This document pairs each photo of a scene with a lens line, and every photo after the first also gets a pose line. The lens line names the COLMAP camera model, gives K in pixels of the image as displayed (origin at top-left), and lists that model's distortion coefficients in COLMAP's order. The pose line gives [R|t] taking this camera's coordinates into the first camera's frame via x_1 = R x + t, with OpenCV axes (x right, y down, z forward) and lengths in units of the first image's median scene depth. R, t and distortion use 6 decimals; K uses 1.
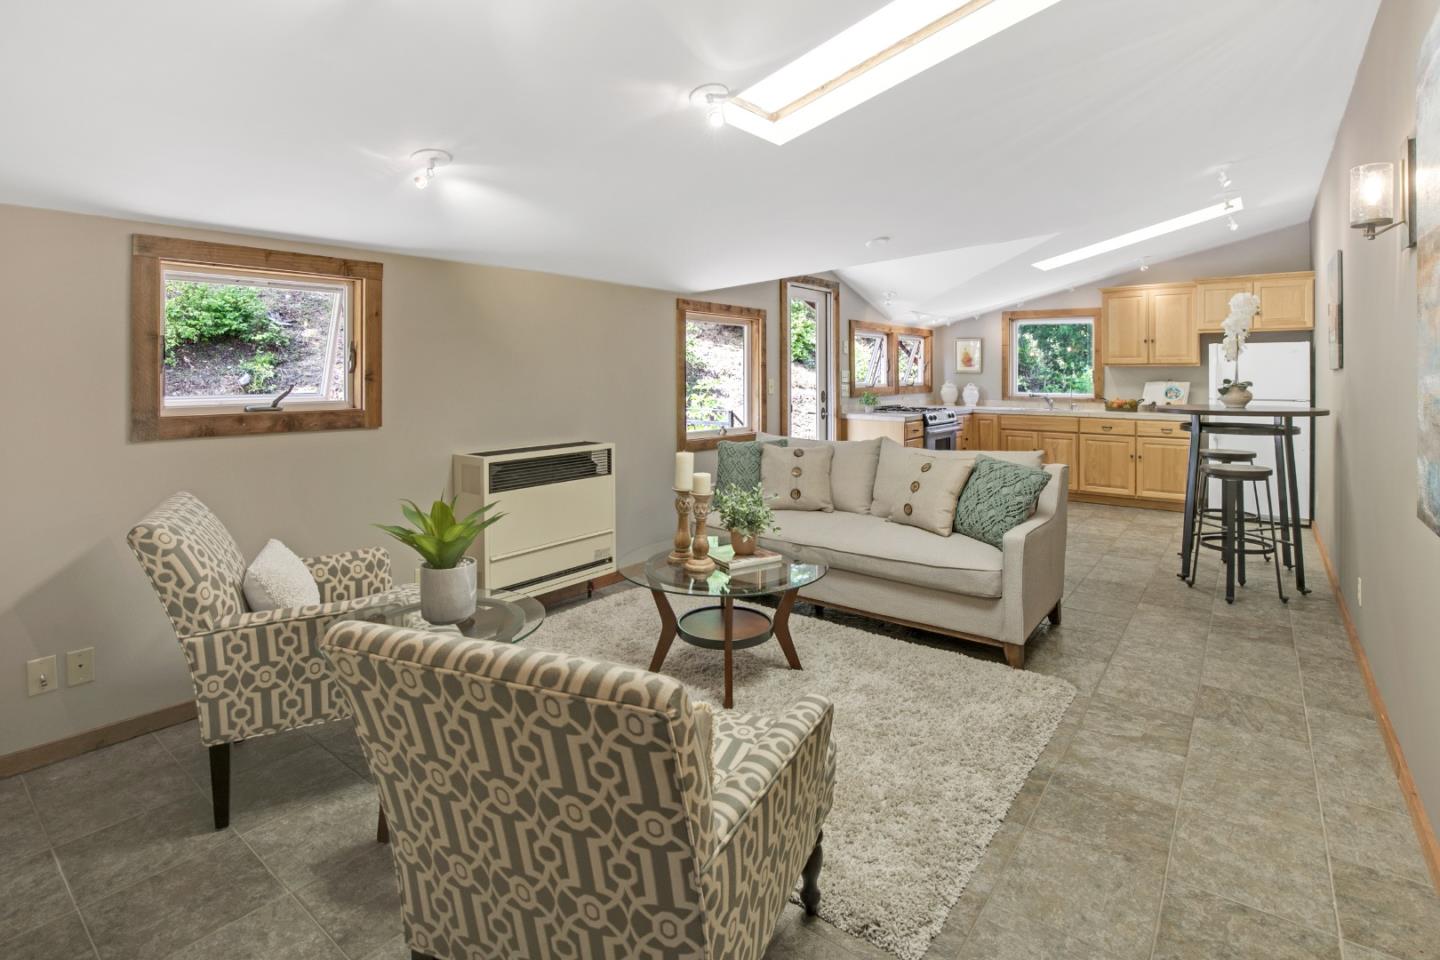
lens RADIAL K [[688.1, 0, 720.0], [0, 688.1, 480.0], [0, 0, 1]] dist [-0.060409, 0.000155]
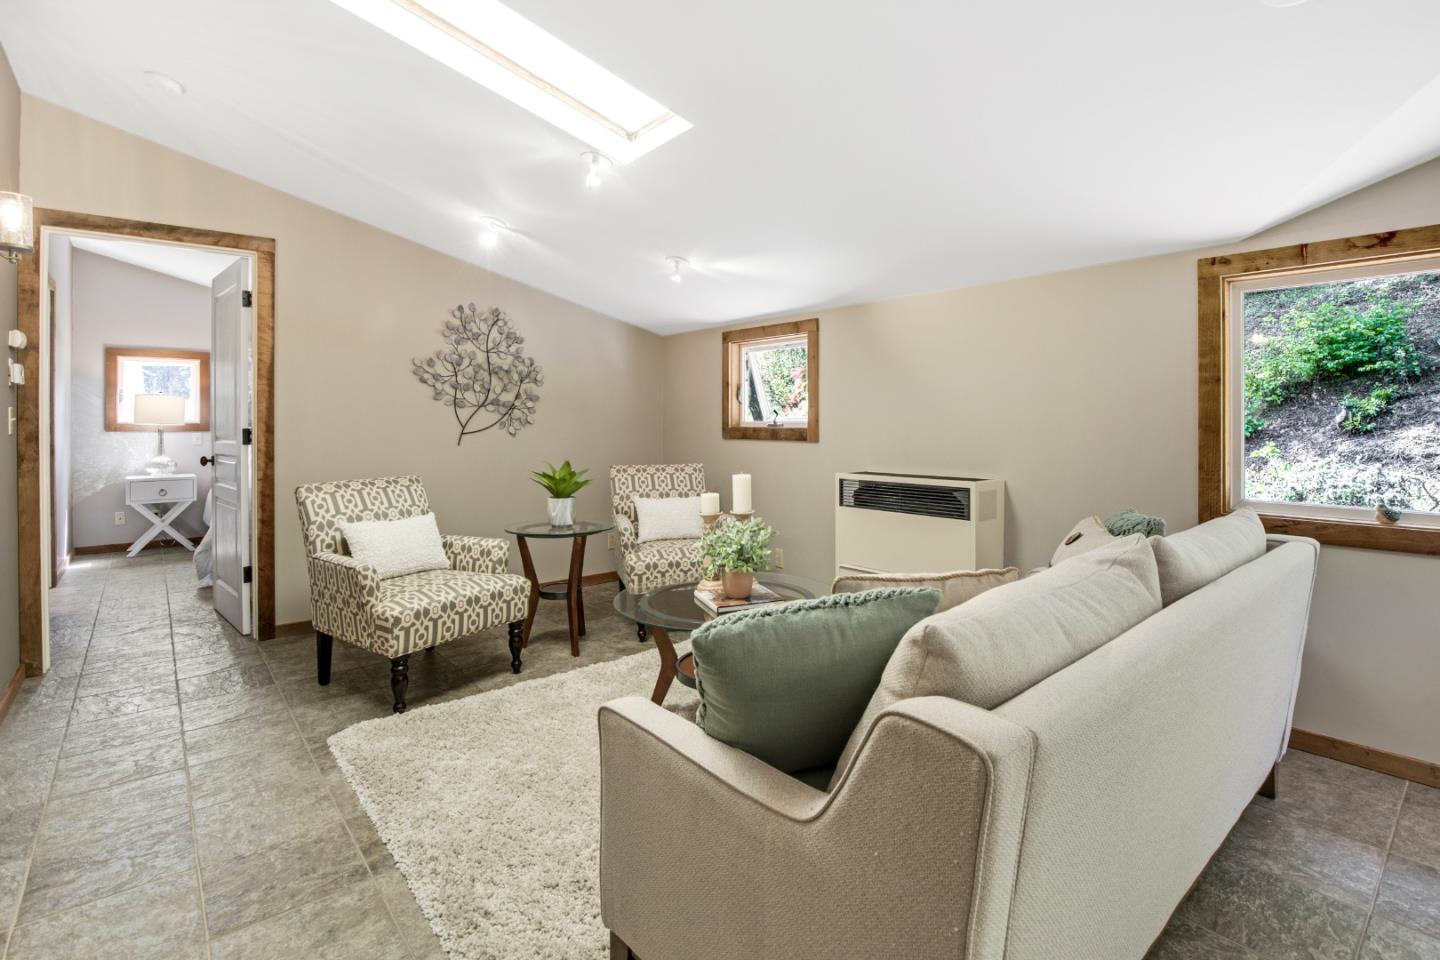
lens RADIAL K [[688.1, 0, 720.0], [0, 688.1, 480.0], [0, 0, 1]] dist [-0.044072, -0.000352]
pose [[-0.204387, 0.077161, -0.975844, 0.848034], [-0.147842, 0.983020, 0.108693, -0.123091], [0.967661, 0.166486, -0.189509, 1.085719]]
